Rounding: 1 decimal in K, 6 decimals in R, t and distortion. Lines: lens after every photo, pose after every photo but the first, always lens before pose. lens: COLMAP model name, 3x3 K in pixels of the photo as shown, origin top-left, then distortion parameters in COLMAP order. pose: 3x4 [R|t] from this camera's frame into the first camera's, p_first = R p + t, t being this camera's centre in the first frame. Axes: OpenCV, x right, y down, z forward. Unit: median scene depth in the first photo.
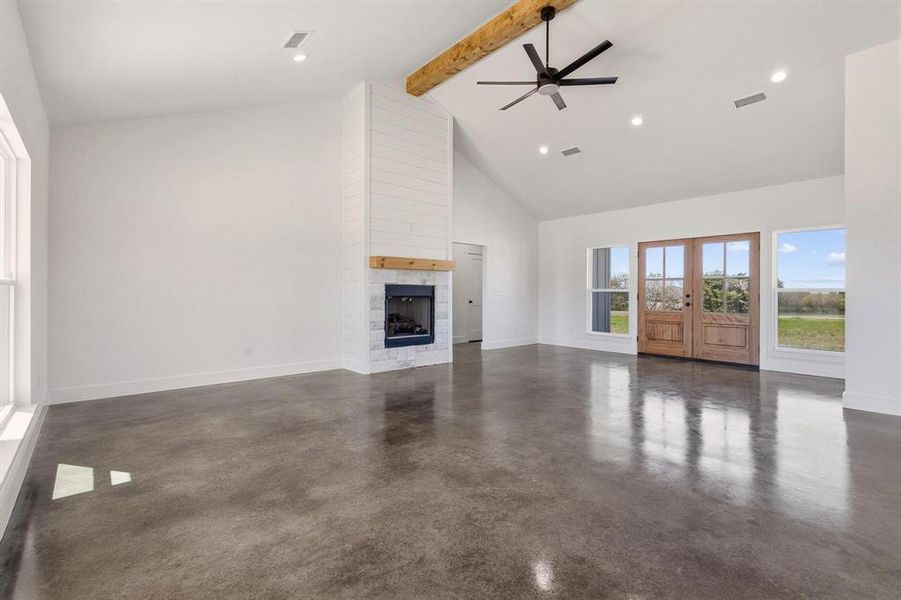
lens RADIAL K [[410.6, 0, 448.7], [0, 410.6, 291.7], [0, 0, 1]] dist [0.008040, -0.002485]
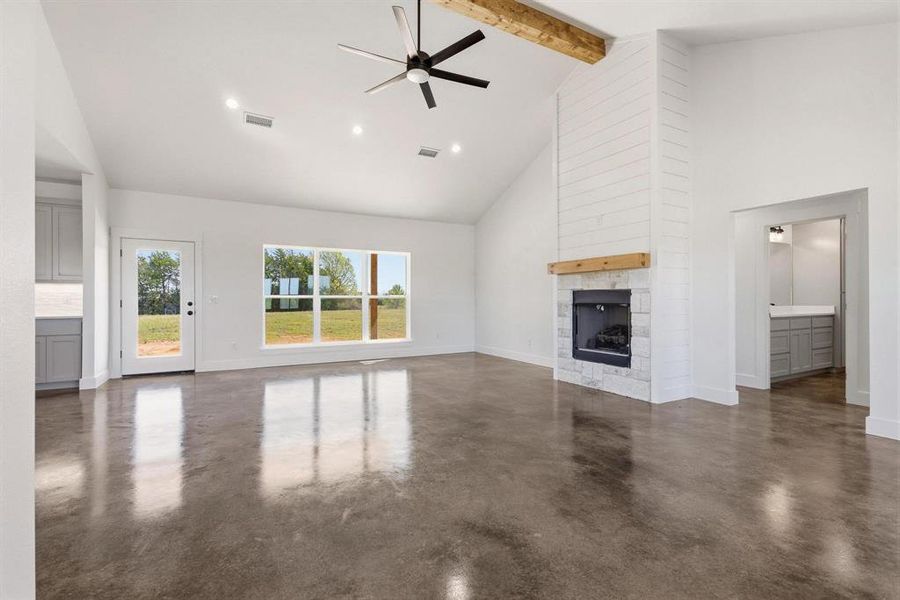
lens RADIAL K [[410.2, 0, 452.5], [0, 410.2, 297.7], [0, 0, 1]] dist [0.008040, -0.002485]
pose [[-0.206378, -0.007468, -0.978444, 0.773666], [0.003741, 0.999958, -0.008421, 0.005003], [0.978465, -0.005398, -0.206341, 0.872652]]
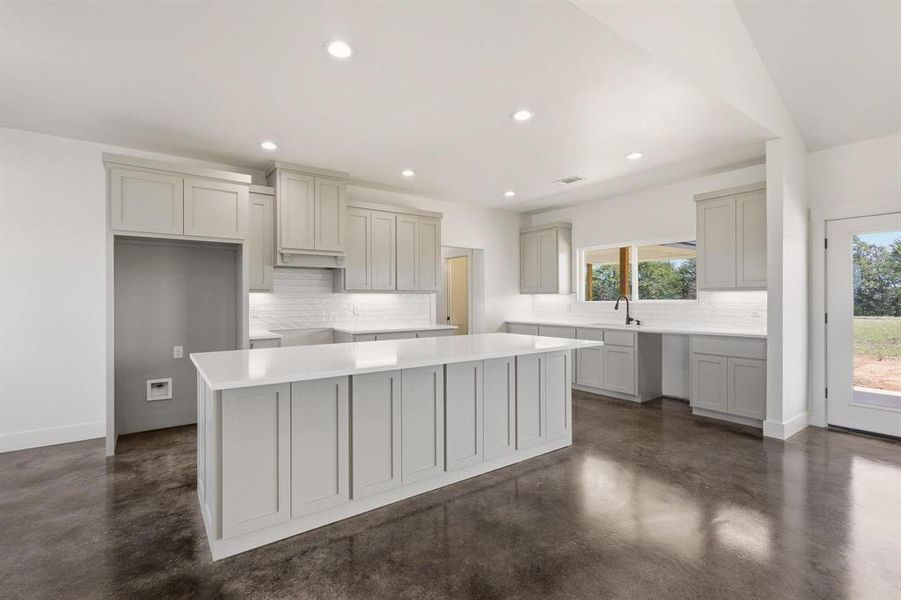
lens RADIAL K [[410.6, 0, 450.4], [0, 410.6, 299.9], [0, 0, 1]] dist [0.008040, -0.002485]
pose [[-0.995817, -0.000221, 0.091370, 0.525696], [-0.000128, 0.999999, 0.001025, -0.021198], [-0.091370, 0.001009, -0.995816, 0.623162]]
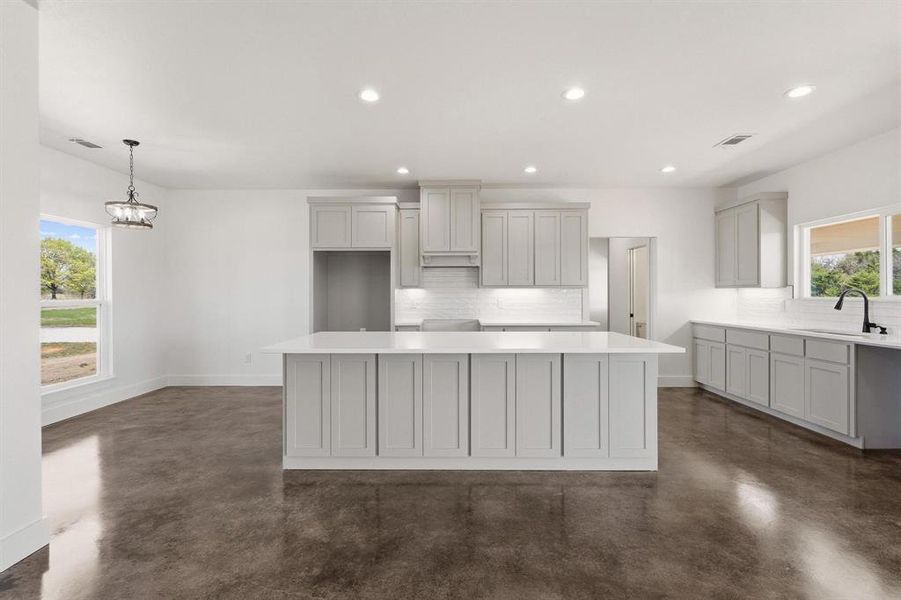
lens RADIAL K [[410.6, 0, 452.7], [0, 410.6, 293.6], [0, 0, 1]] dist [0.008040, -0.002485]
pose [[-0.750035, -0.002741, 0.661392, 0.273628], [-0.002812, 0.999996, 0.000955, -0.022915], [-0.661392, -0.001143, -0.750039, 0.549616]]
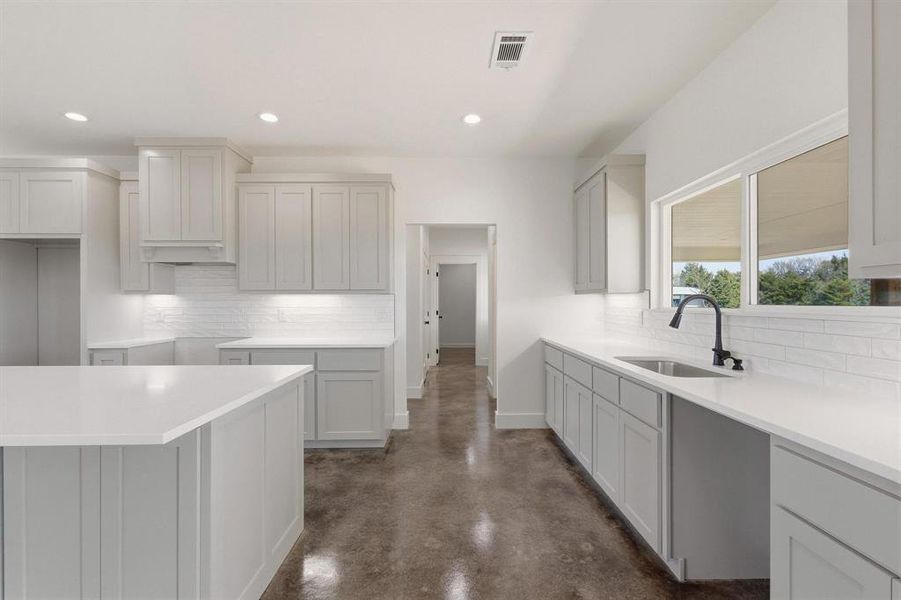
lens RADIAL K [[410.6, 0, 452.9], [0, 410.6, 300.5], [0, 0, 1]] dist [0.008040, -0.002485]
pose [[-0.766352, -0.002509, 0.642416, 0.162515], [-0.003197, 0.999995, 0.000091, -0.024782], [-0.642413, -0.001984, -0.766356, 0.125886]]
